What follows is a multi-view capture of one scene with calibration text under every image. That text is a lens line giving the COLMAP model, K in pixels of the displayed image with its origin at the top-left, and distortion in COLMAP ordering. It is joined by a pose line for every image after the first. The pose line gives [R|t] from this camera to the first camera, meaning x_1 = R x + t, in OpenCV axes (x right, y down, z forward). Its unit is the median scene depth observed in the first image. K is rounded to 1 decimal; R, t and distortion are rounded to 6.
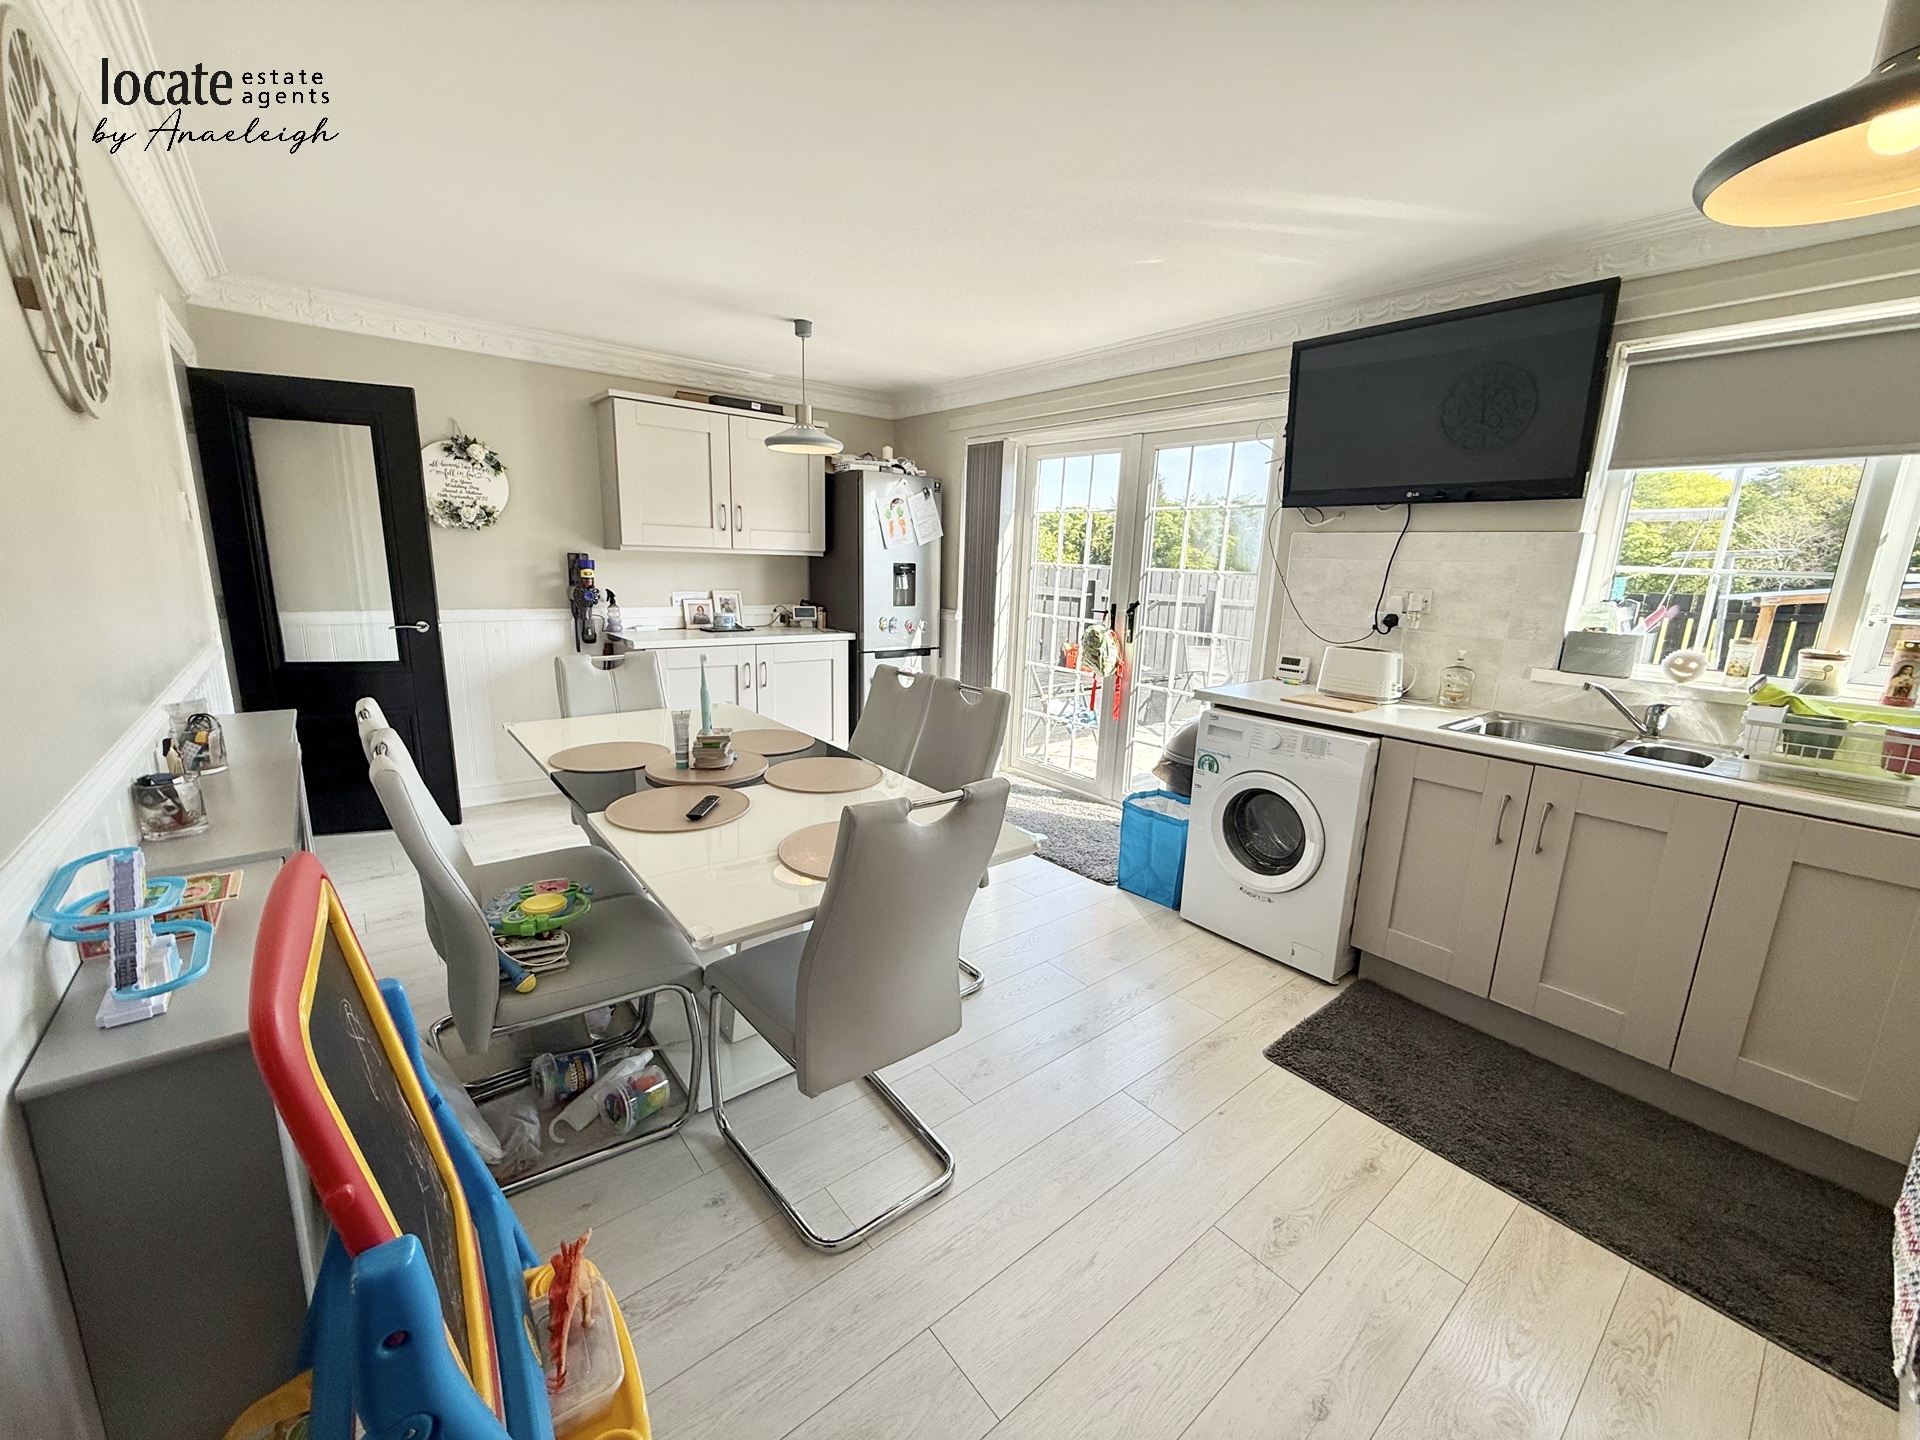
lens RADIAL K [[764.3, 0, 956.0], [0, 764.3, 720.6], [0, 0, 1]] dist [-0.001342, 0.000903]
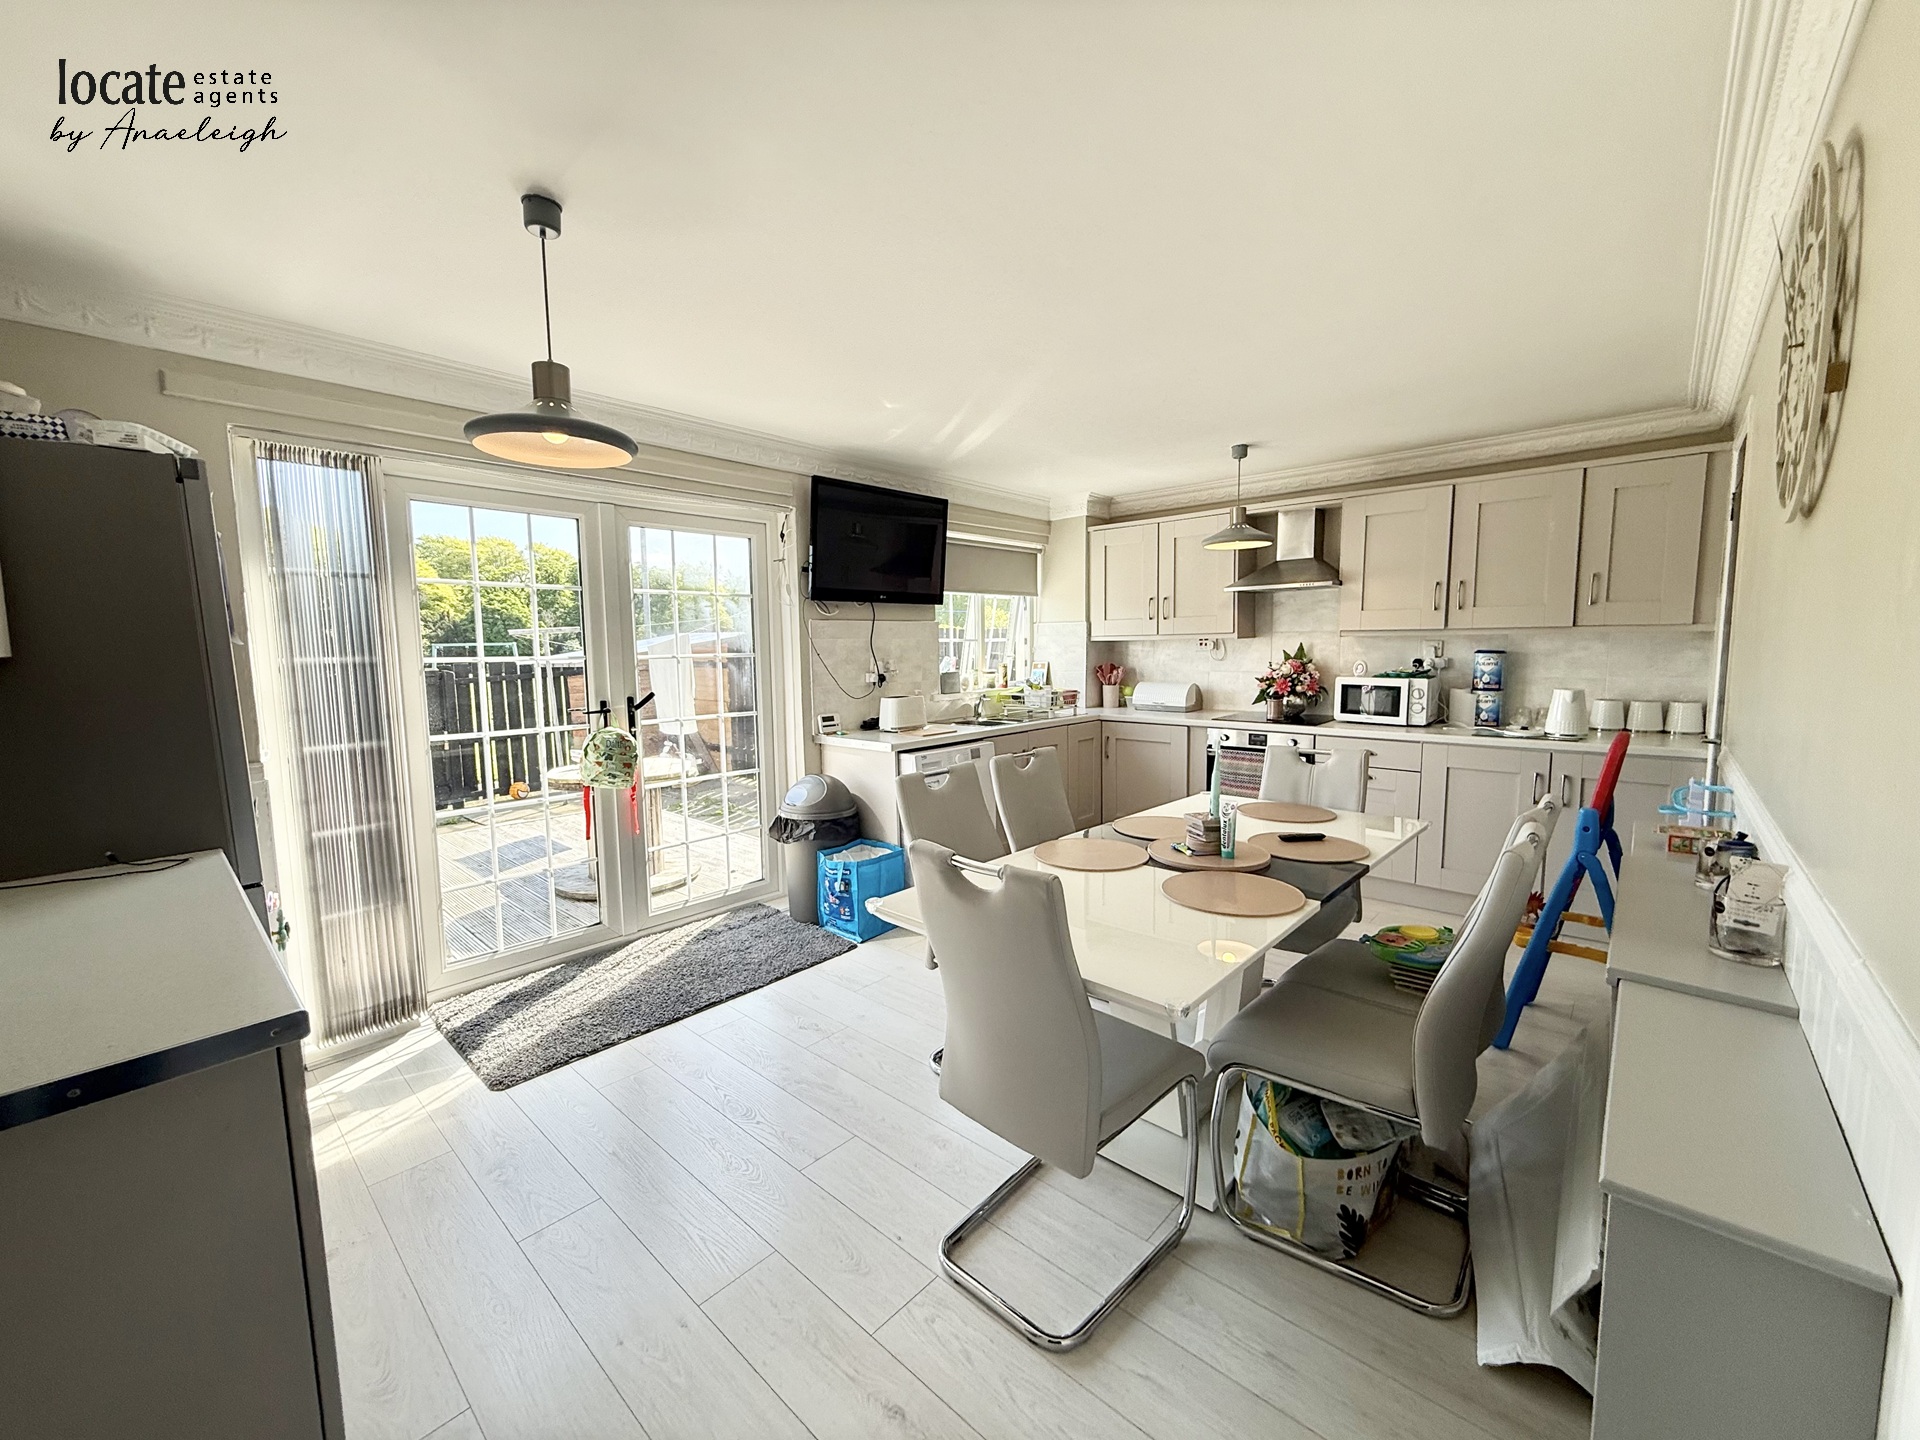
lens RADIAL K [[764.3, 0, 956.2], [0, 764.3, 724.2], [0, 0, 1]] dist [-0.001342, 0.000903]
pose [[-0.147636, -0.129400, 0.980540, -0.871117], [0.220298, 0.962196, 0.160148, -0.234025], [-0.964195, 0.239655, -0.113549, 0.974439]]
